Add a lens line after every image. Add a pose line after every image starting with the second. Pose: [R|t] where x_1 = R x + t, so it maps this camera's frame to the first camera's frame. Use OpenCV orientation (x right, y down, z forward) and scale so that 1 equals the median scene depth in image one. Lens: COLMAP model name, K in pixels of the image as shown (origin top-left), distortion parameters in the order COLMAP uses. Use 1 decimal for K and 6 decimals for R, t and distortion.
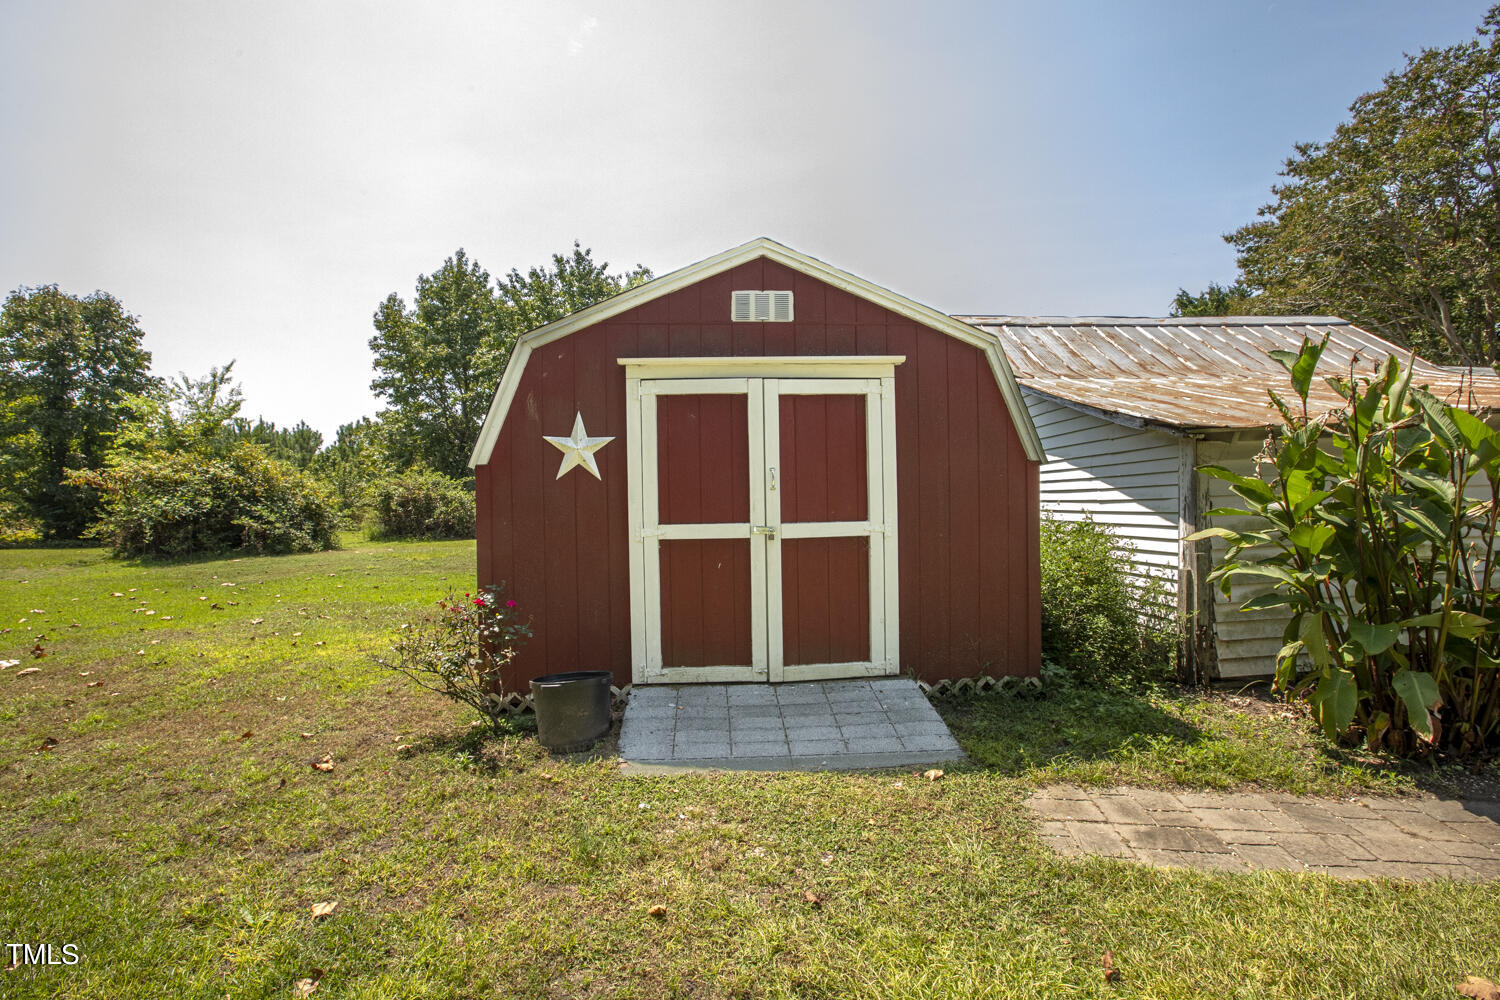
lens RADIAL K [[687.0, 0, 750.0], [0, 687.0, 500.0], [0, 0, 1]] dist [0.000264, 0.000380]
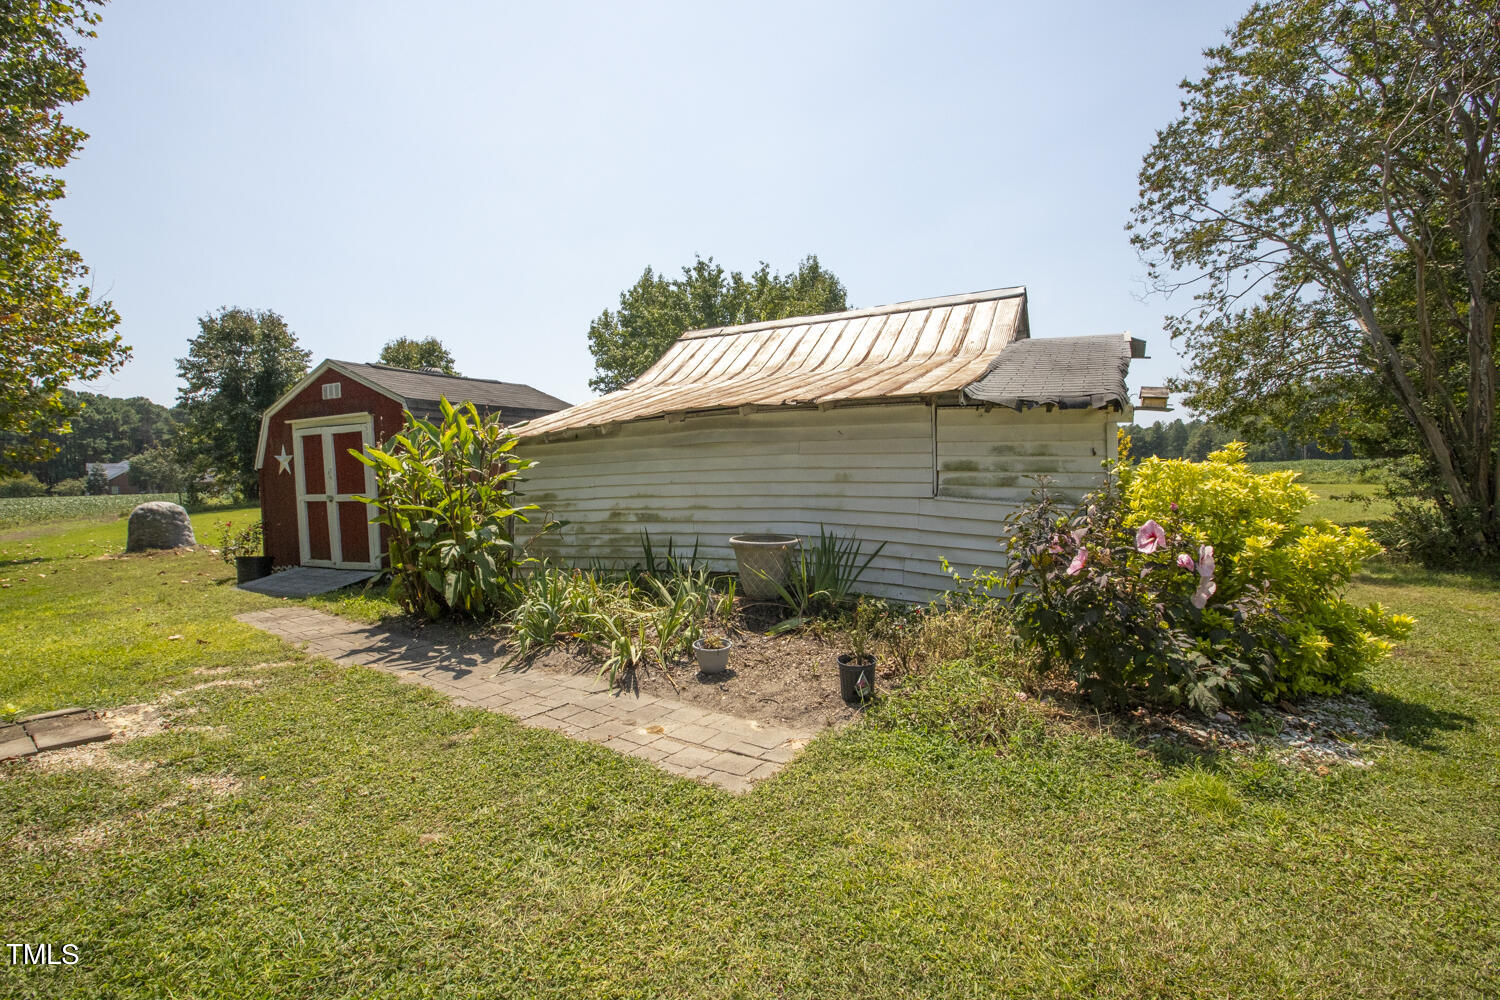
lens RADIAL K [[687.0, 0, 750.0], [0, 687.0, 500.0], [0, 0, 1]] dist [0.000264, 0.000380]
pose [[0.886335, 0.008507, -0.462967, 2.135806], [0.019308, 0.998283, 0.055307, -0.041353], [0.462642, -0.057960, 0.884648, -0.286021]]
